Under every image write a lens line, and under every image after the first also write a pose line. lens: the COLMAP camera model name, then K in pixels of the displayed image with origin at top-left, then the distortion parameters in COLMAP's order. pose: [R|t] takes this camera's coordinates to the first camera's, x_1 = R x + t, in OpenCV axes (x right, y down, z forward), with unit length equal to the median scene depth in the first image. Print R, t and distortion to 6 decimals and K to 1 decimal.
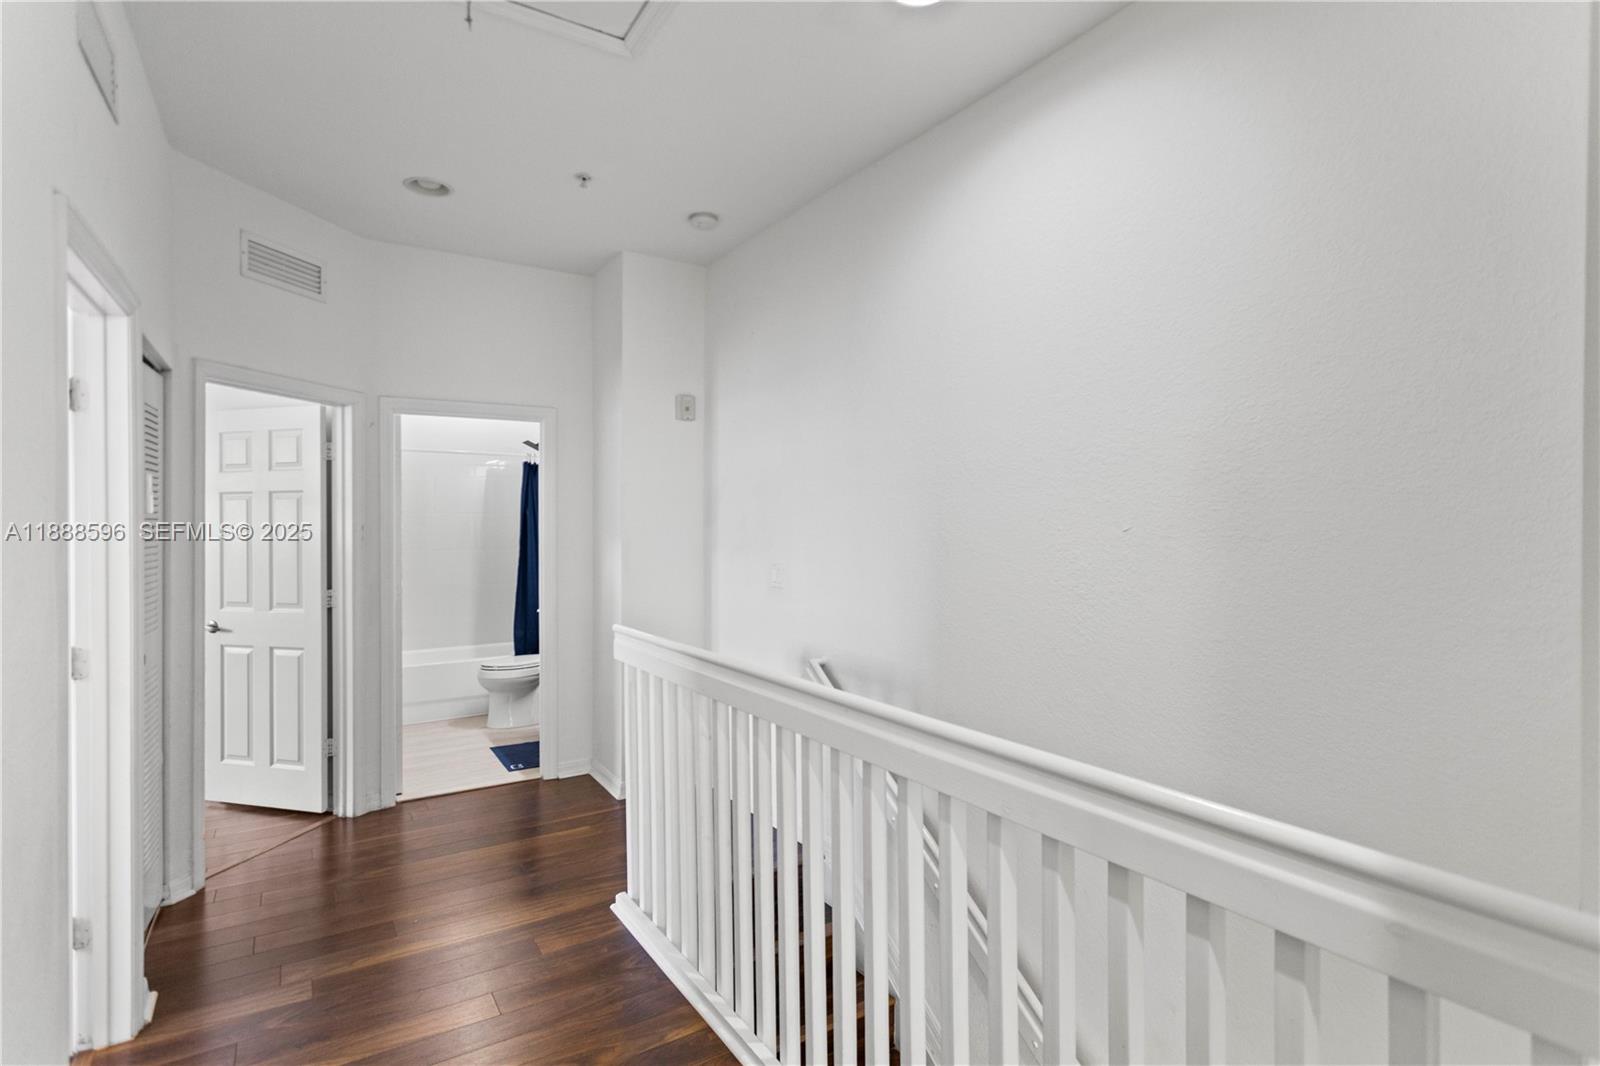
lens RADIAL K [[813.3, 0, 800.0], [0, 813.3, 533.0], [0, 0, 1]] dist [0.003517, 0.000725]
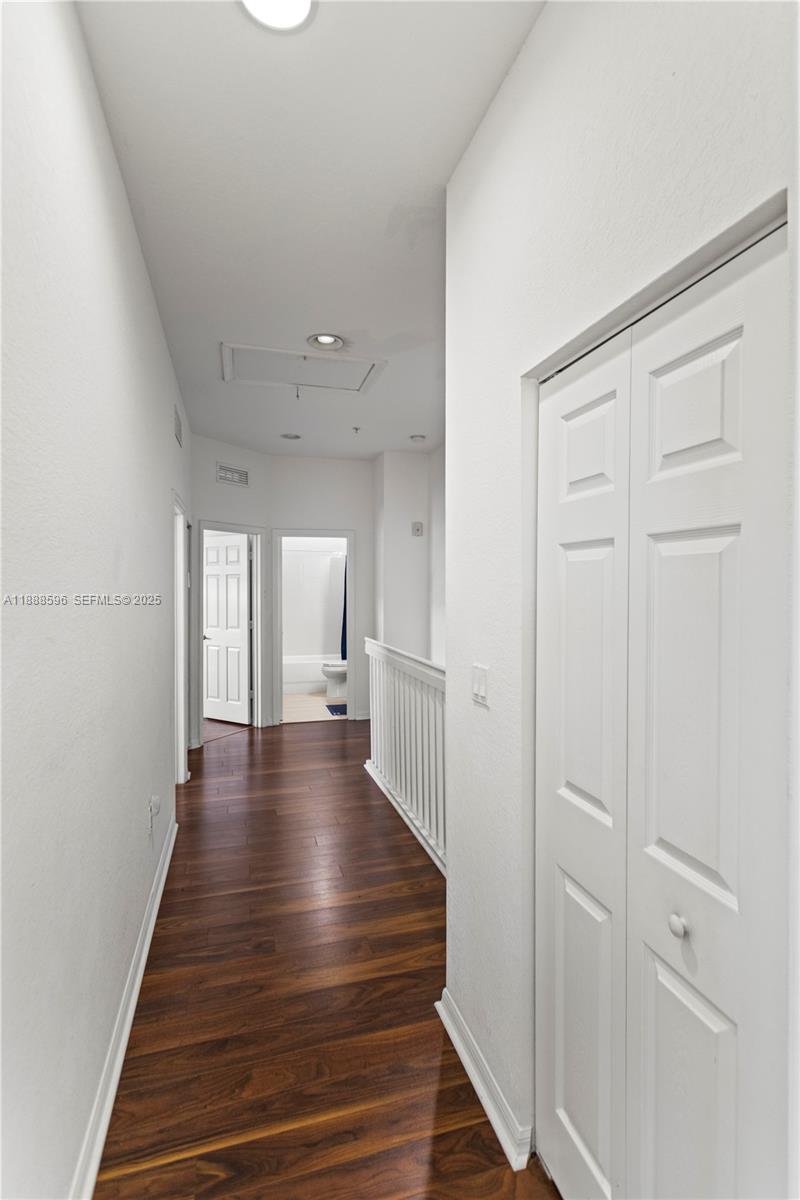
lens RADIAL K [[579.1, 0, 400.0], [0, 579.1, 600.0], [0, 0, 1]] dist [-0.001481, -0.000321]
pose [[0.961502, 0.007987, -0.274681, 0.215370], [-0.004258, 0.999891, 0.014171, -0.007838], [0.274764, -0.012455, 0.961431, -0.353805]]
